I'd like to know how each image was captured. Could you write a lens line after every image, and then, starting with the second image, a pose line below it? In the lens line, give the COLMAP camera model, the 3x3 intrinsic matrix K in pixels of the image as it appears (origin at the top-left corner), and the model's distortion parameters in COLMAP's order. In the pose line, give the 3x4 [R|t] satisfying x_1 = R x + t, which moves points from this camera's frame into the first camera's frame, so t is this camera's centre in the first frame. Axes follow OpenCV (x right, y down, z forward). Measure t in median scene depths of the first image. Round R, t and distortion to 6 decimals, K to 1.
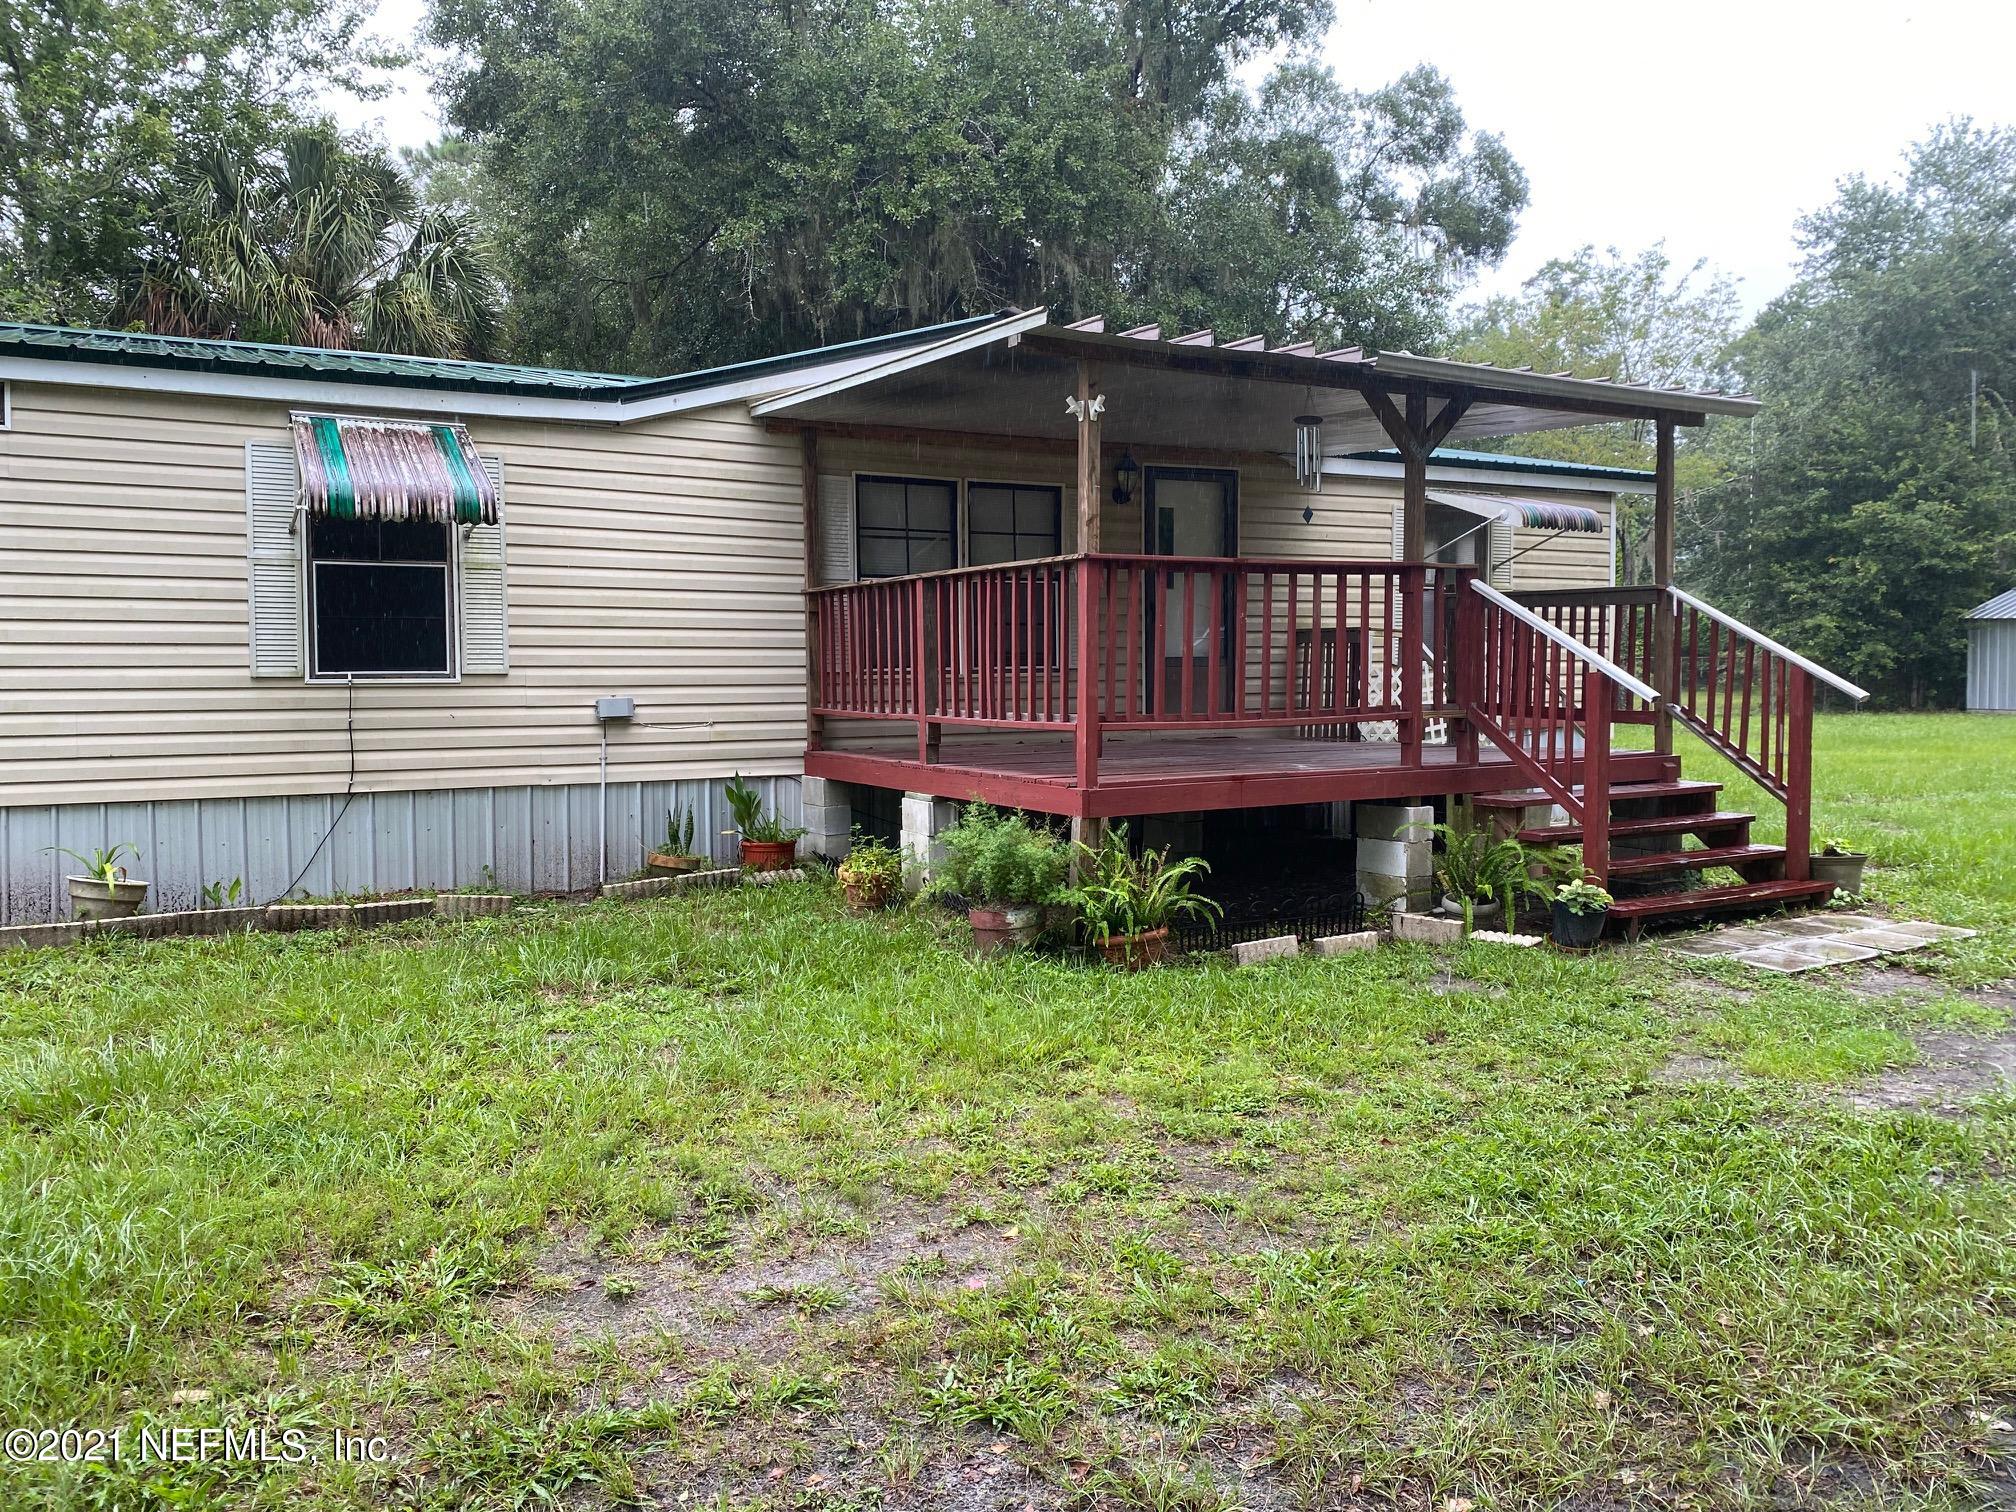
lens RADIAL K [[1555.5, 0, 1039.3], [0, 1555.5, 724.2], [0, 0, 1]] dist [0.051230, -0.035828]
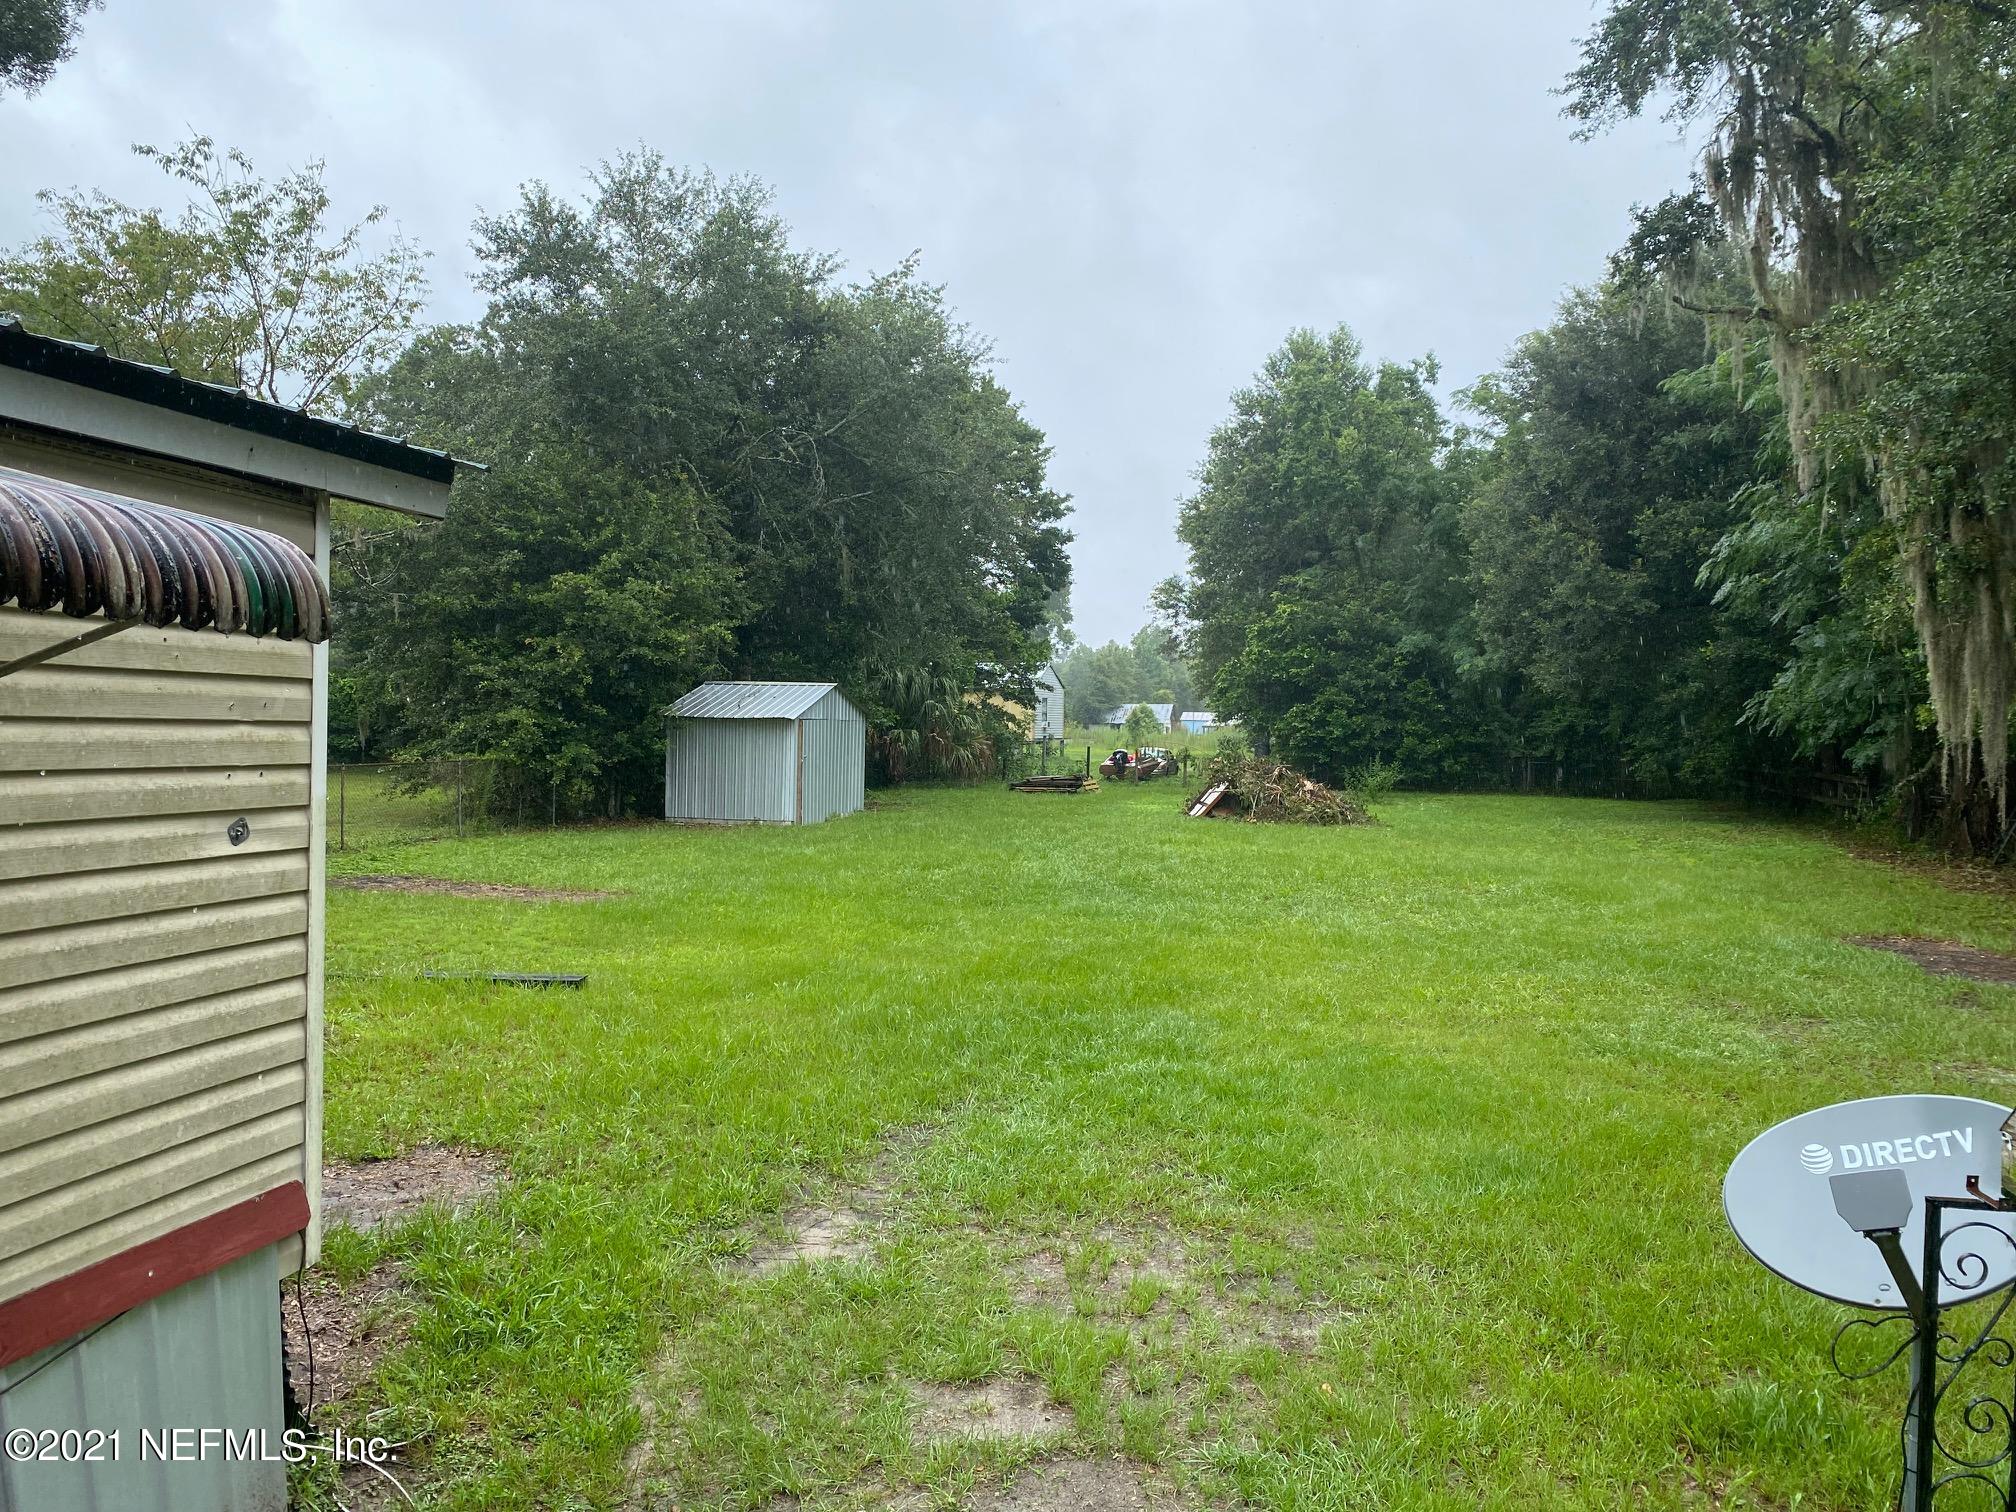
lens RADIAL K [[1555.5, 0, 1039.3], [0, 1555.5, 724.2], [0, 0, 1]] dist [0.051230, -0.035828]
pose [[0.677128, 0.016920, 0.735670, 0.091345], [0.005708, 0.999585, -0.028244, -0.037044], [-0.735843, 0.023324, 0.676751, 0.263557]]
